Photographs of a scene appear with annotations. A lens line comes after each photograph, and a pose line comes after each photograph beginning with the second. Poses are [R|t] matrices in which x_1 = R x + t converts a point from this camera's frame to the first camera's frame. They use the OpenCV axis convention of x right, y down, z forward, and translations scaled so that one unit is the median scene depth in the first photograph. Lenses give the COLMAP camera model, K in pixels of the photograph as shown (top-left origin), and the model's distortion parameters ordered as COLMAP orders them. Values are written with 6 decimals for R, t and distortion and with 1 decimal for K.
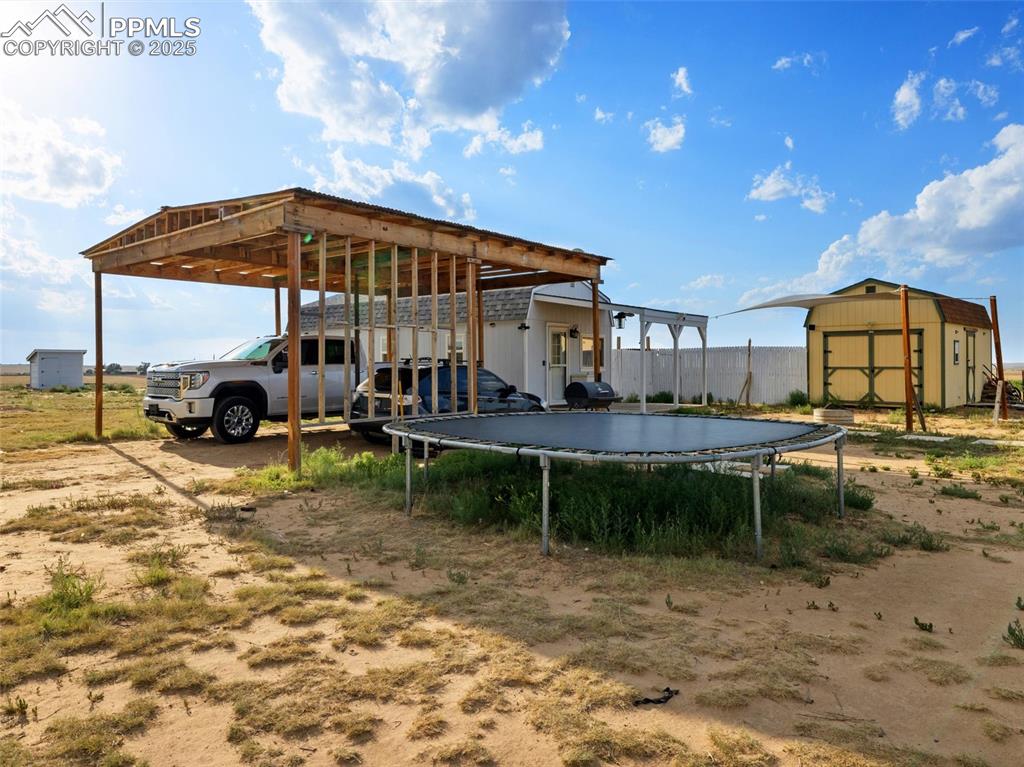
lens RADIAL K [[695.2, 0, 515.1], [0, 695.2, 368.2], [0, 0, 1]] dist [0.002915, -0.000199]
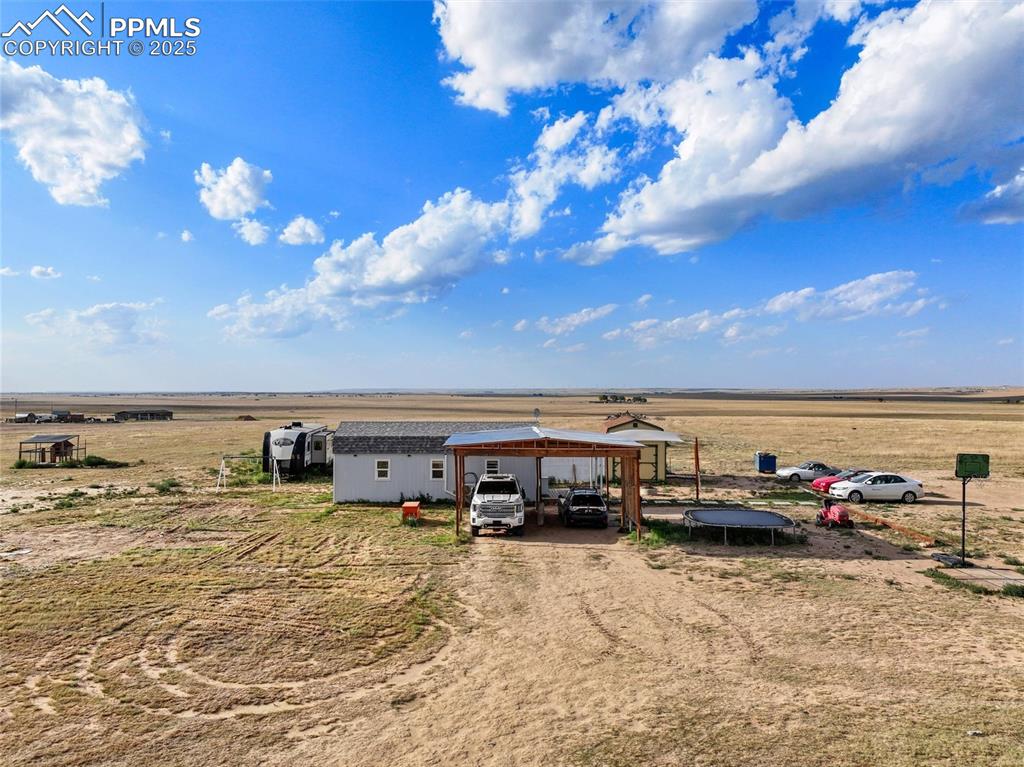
lens RADIAL K [[754.7, 0, 512.0], [0, 754.7, 383.5], [0, 0, 1]] dist [0.005404, 0.001120]
pose [[0.760507, 0.010416, 0.649246, -1.235324], [-0.003814, 0.999926, -0.011575, -0.210225], [-0.649319, 0.006327, 0.760490, -0.476473]]
